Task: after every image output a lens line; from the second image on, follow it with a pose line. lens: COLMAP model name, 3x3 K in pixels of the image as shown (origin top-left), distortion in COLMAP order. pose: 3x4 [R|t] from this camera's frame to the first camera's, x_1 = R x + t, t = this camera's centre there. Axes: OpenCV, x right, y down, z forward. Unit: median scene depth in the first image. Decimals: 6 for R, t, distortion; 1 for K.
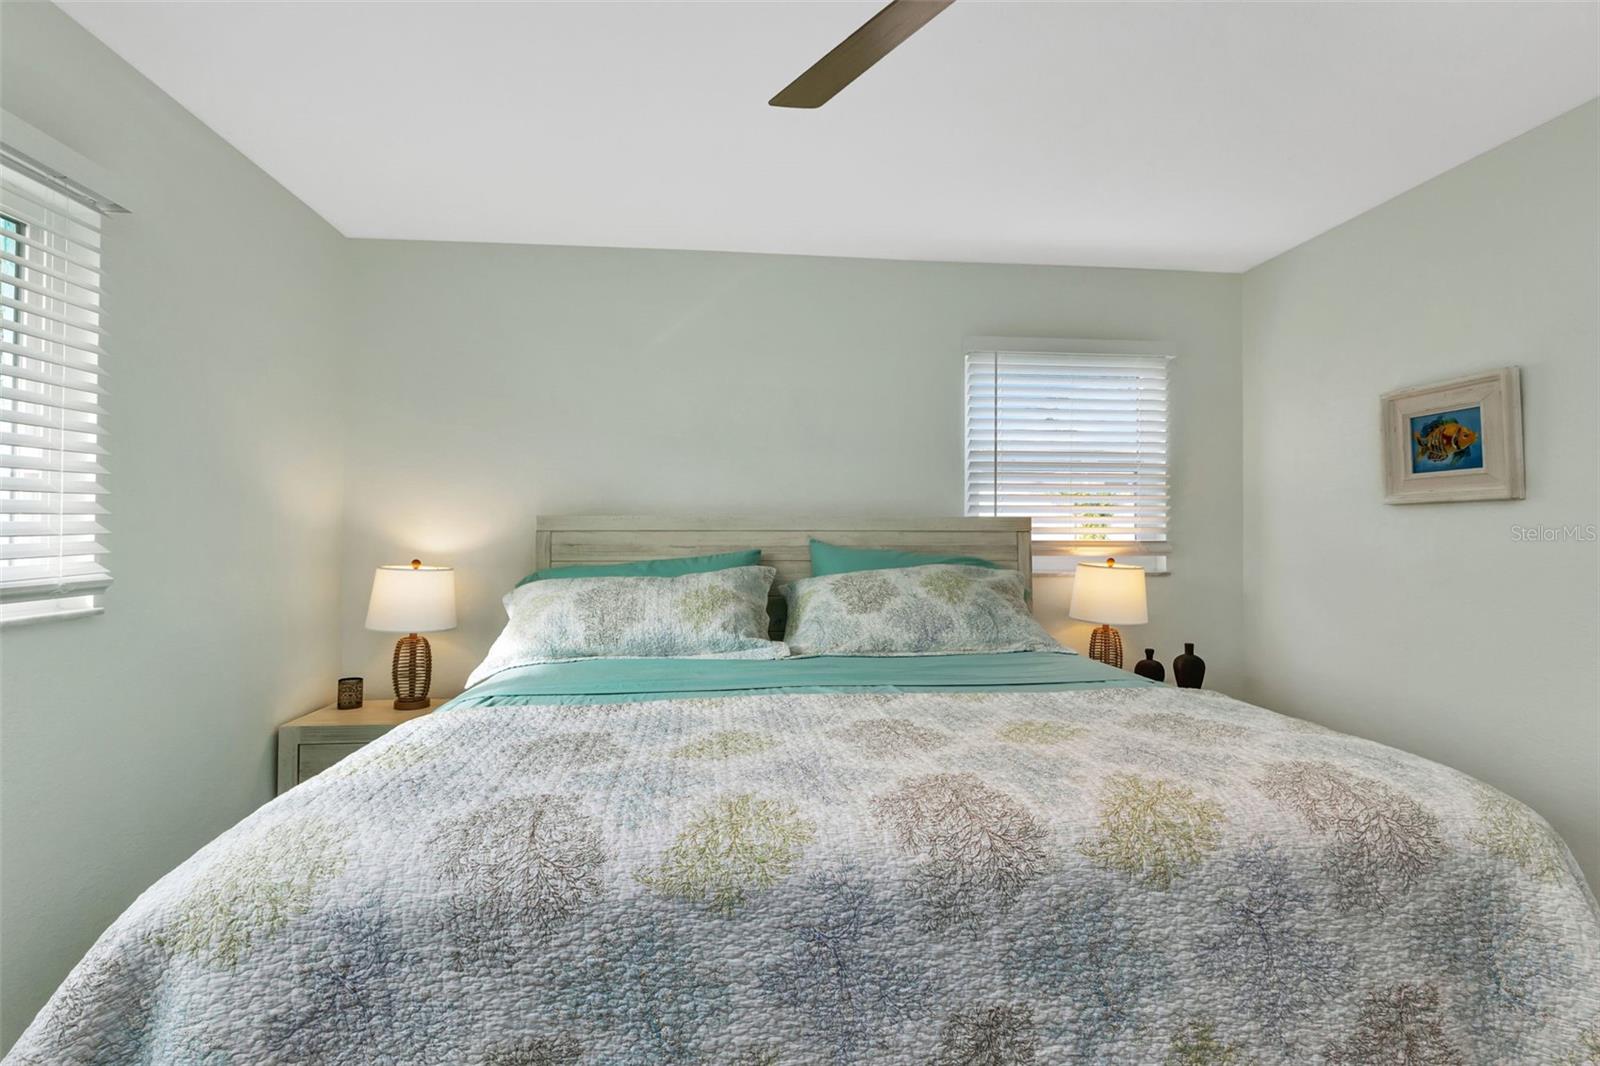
lens RADIAL K [[775.1, 0, 803.3], [0, 775.1, 539.8], [0, 0, 1]] dist [0.004505, -0.001728]
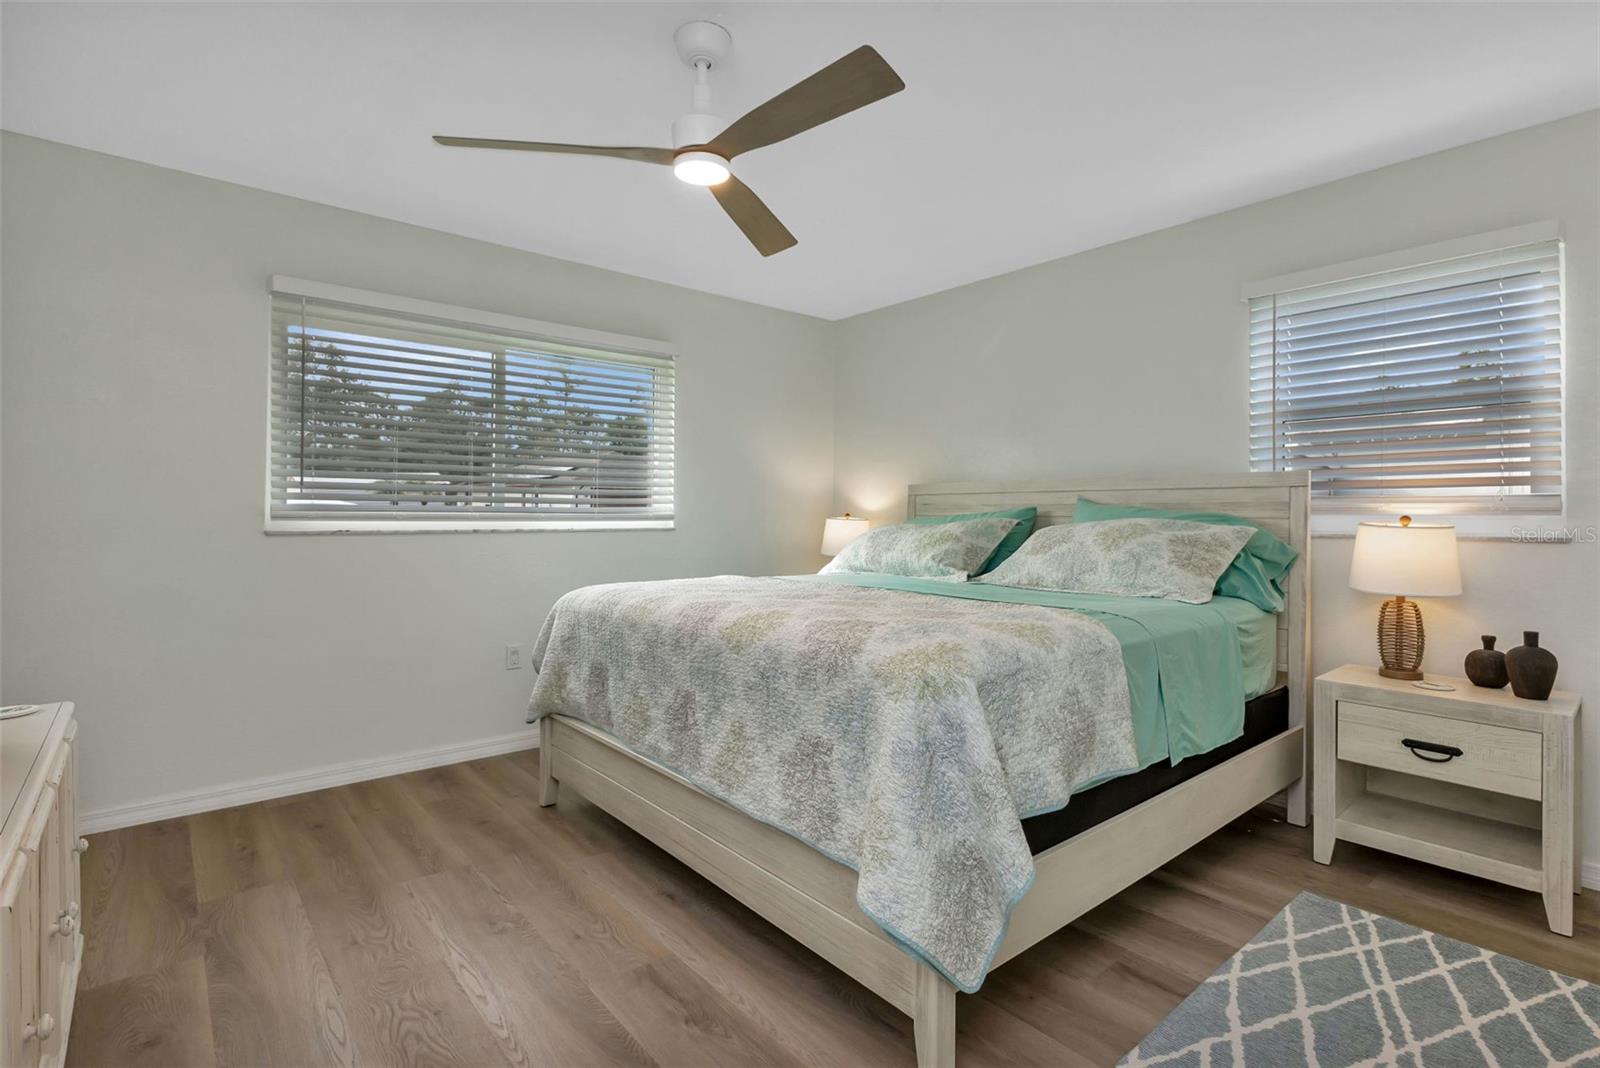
lens RADIAL K [[775.1, 0, 807.5], [0, 775.1, 548.0], [0, 0, 1]] dist [0.004505, -0.001728]
pose [[0.561906, 0.037619, -0.826345, 0.957286], [-0.011422, 0.999223, 0.037722, 0.044713], [0.827122, -0.011758, 0.561899, 0.016354]]
